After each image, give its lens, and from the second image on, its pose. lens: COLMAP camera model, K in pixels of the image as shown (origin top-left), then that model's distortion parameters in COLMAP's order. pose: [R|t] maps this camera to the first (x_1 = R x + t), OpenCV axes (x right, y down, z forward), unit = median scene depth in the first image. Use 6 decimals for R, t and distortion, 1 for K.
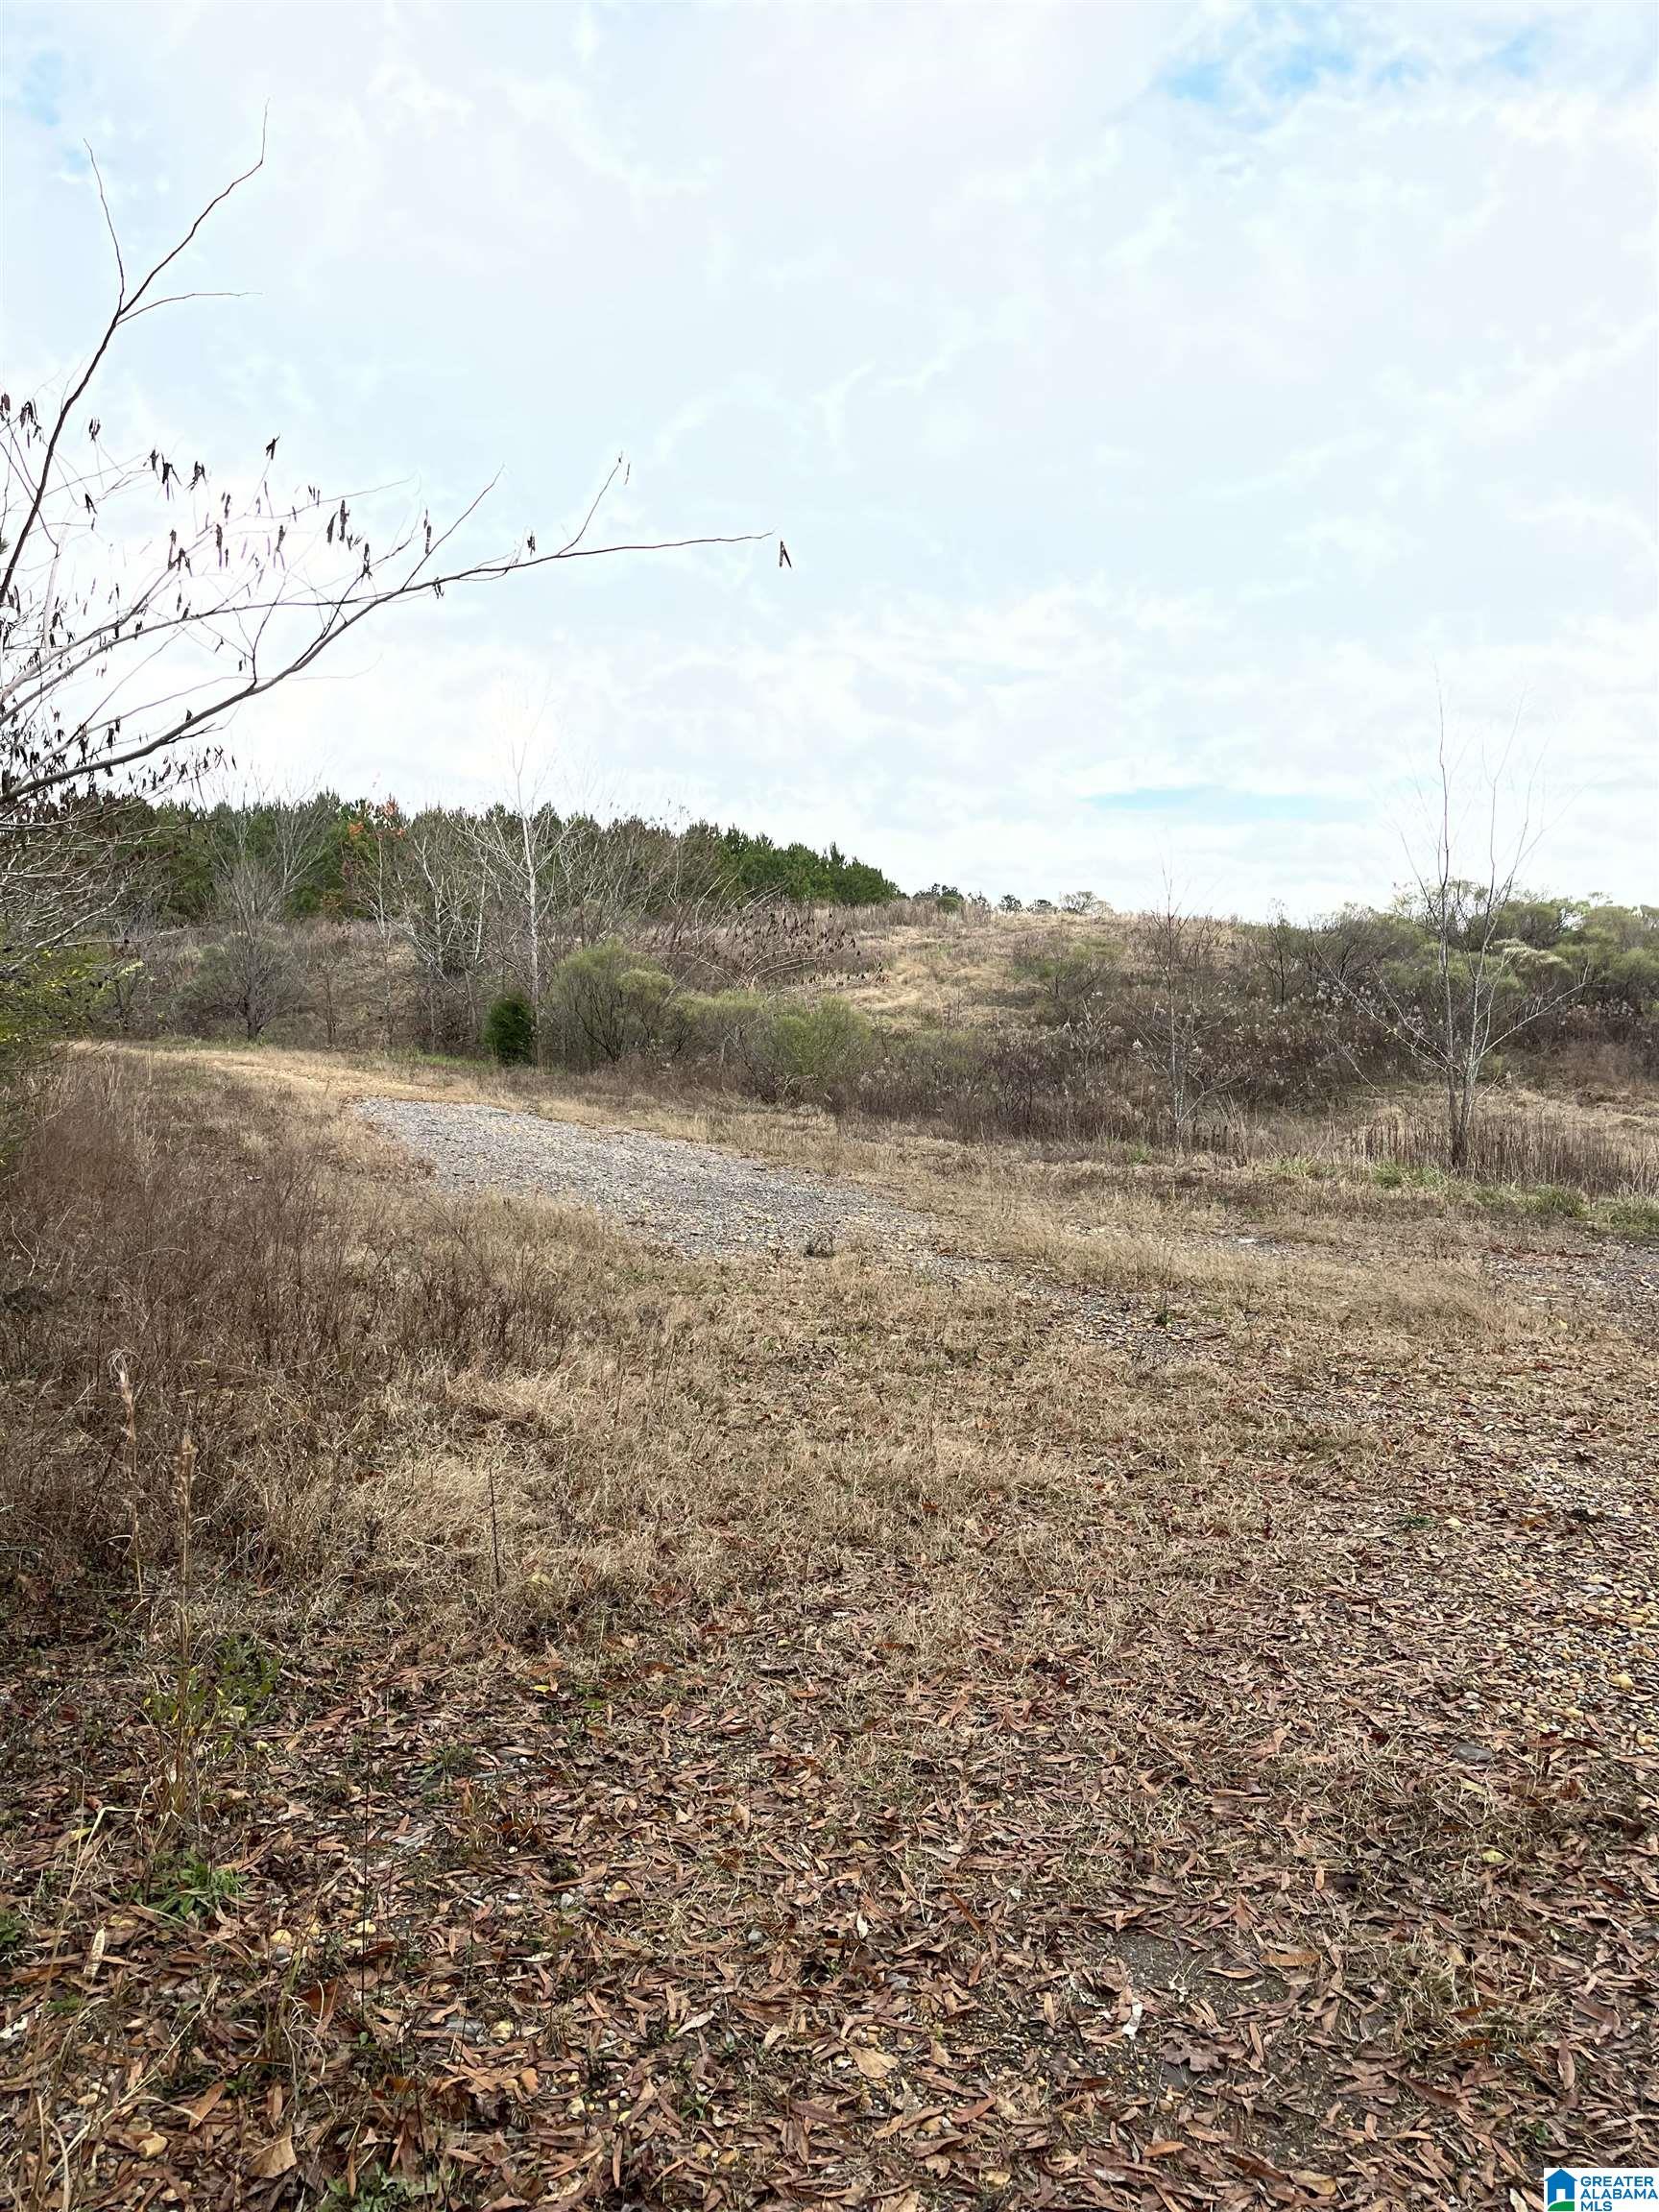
lens RADIAL K [[1637.6, 0, 834.4], [0, 1637.6, 1146.9], [0, 0, 1]] dist [0.027101, -0.036875]
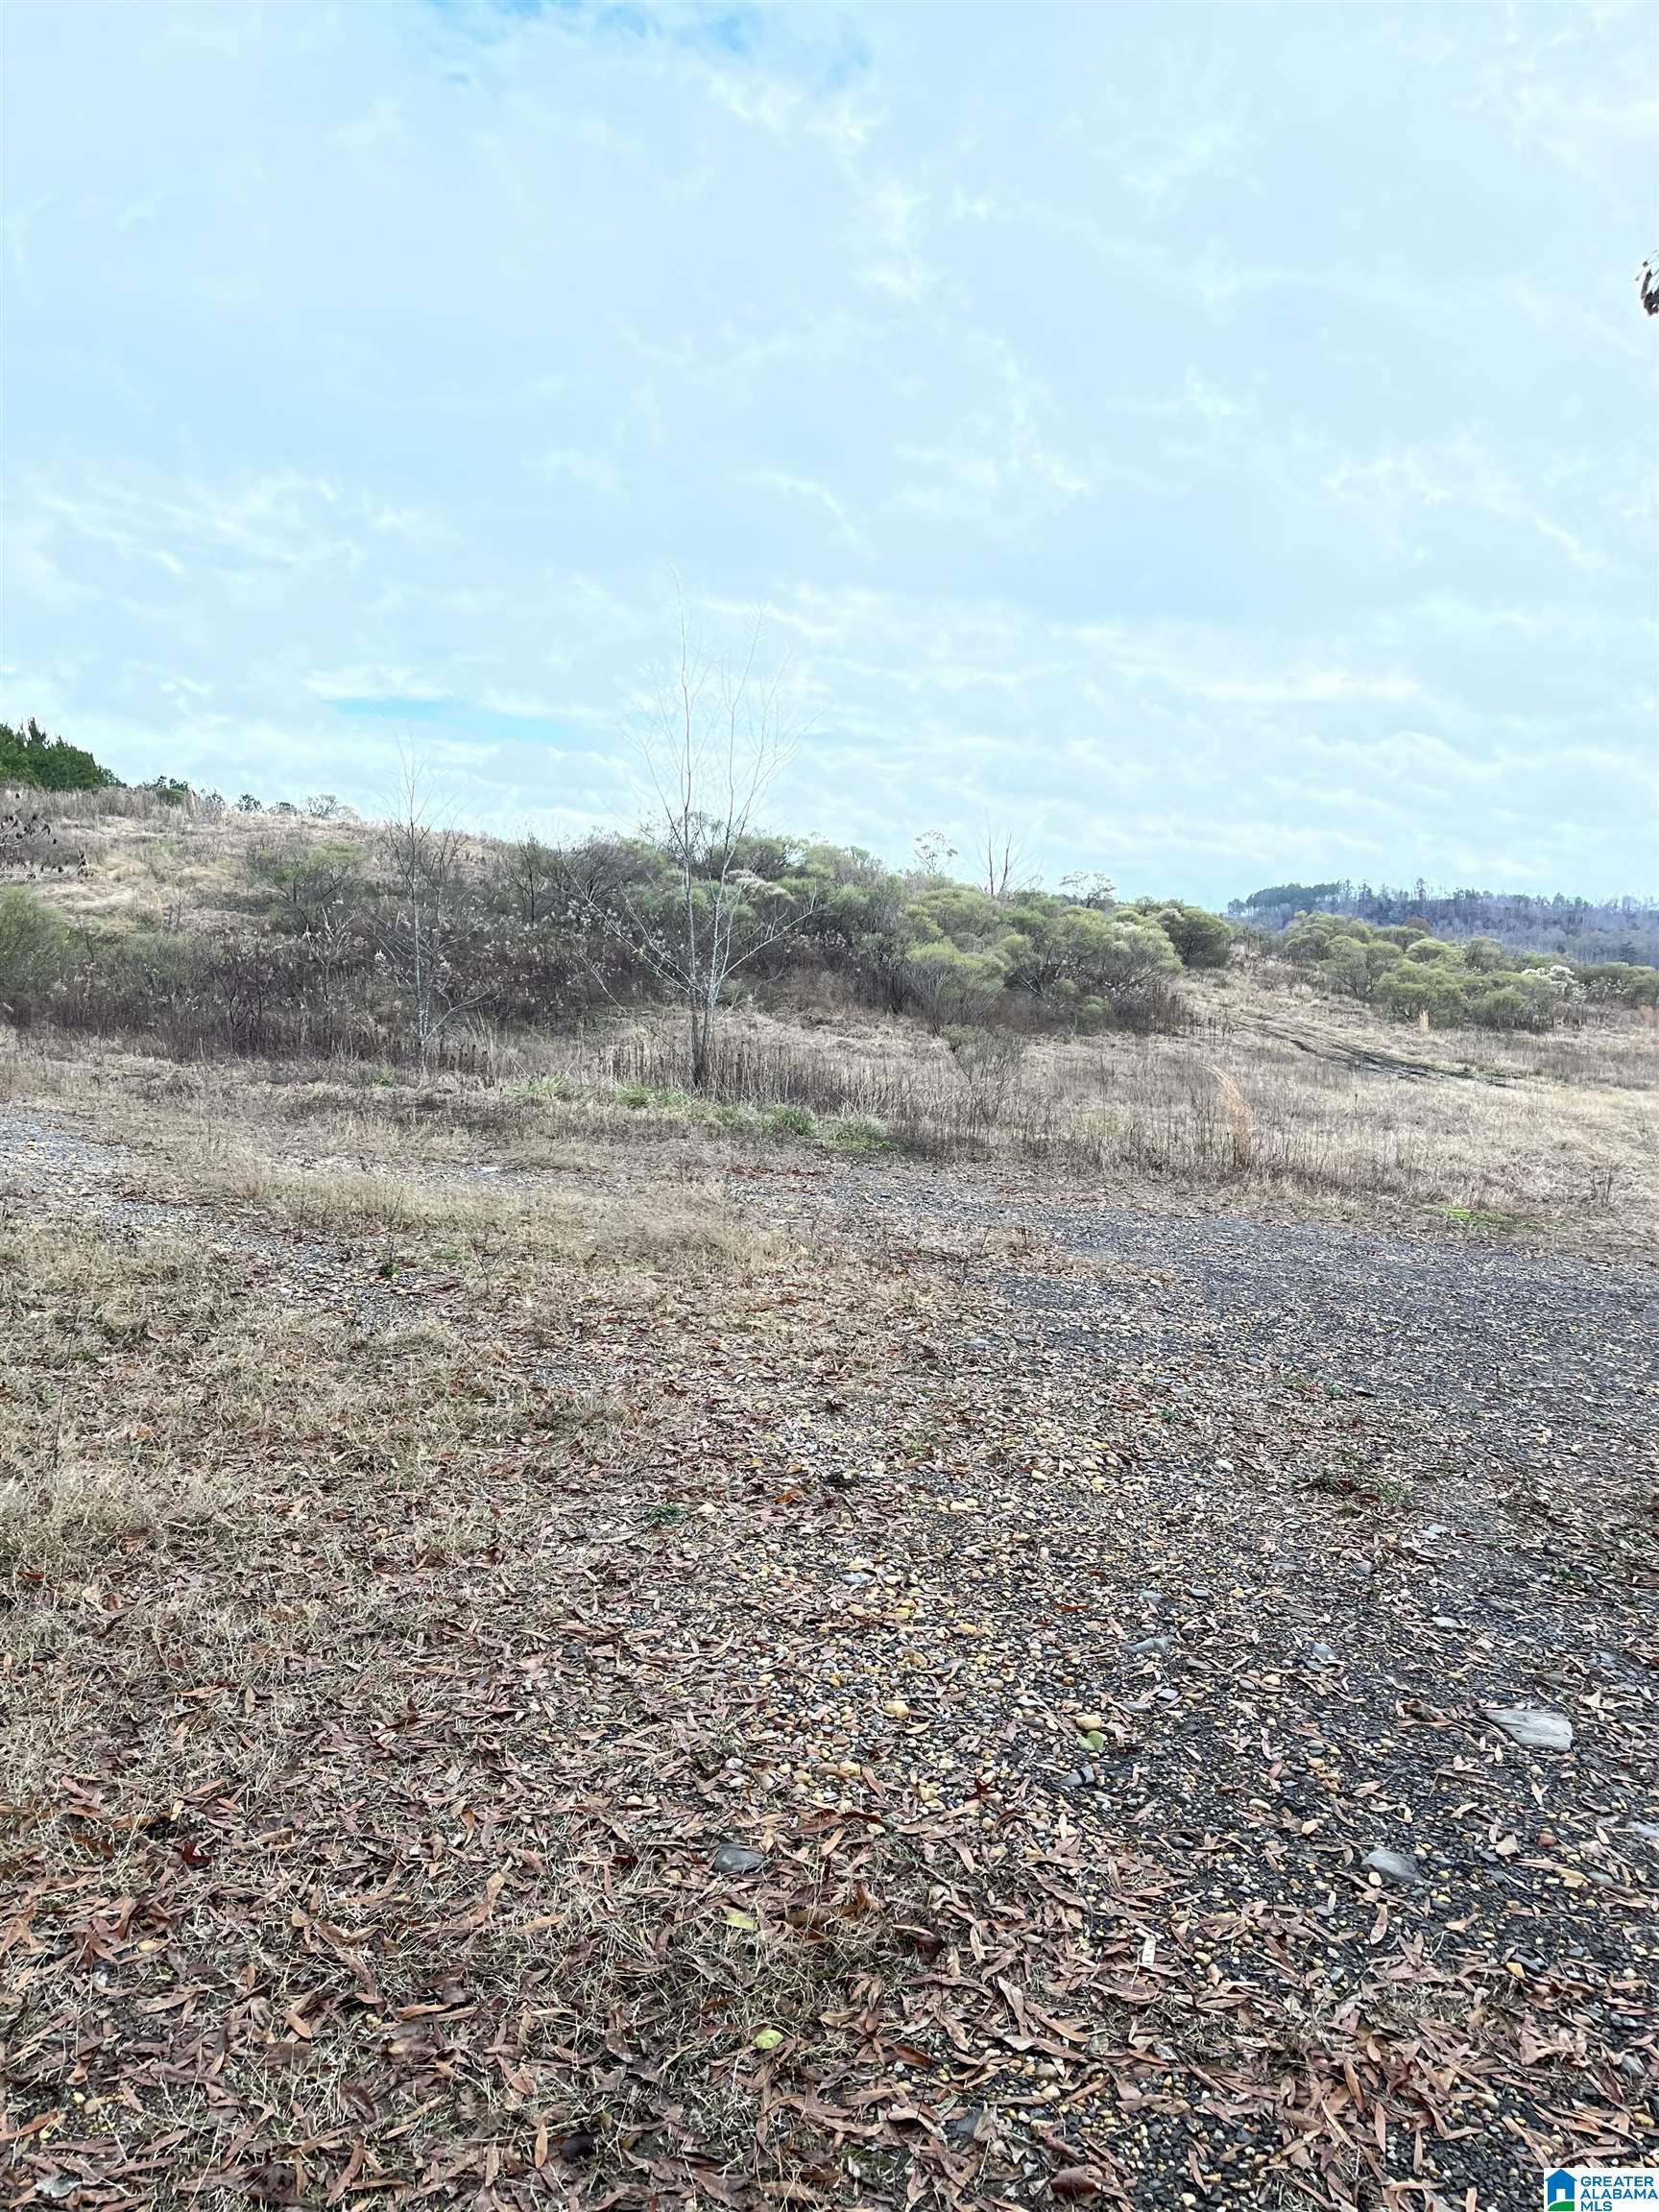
lens RADIAL K [[1637.6, 0, 834.4], [0, 1637.6, 1146.9], [0, 0, 1]] dist [0.027101, -0.036875]
pose [[0.901981, -0.019499, 0.431335, 0.062544], [-0.002221, 0.998757, 0.049793, -0.005747], [-0.431770, -0.045870, 0.900817, 0.185078]]
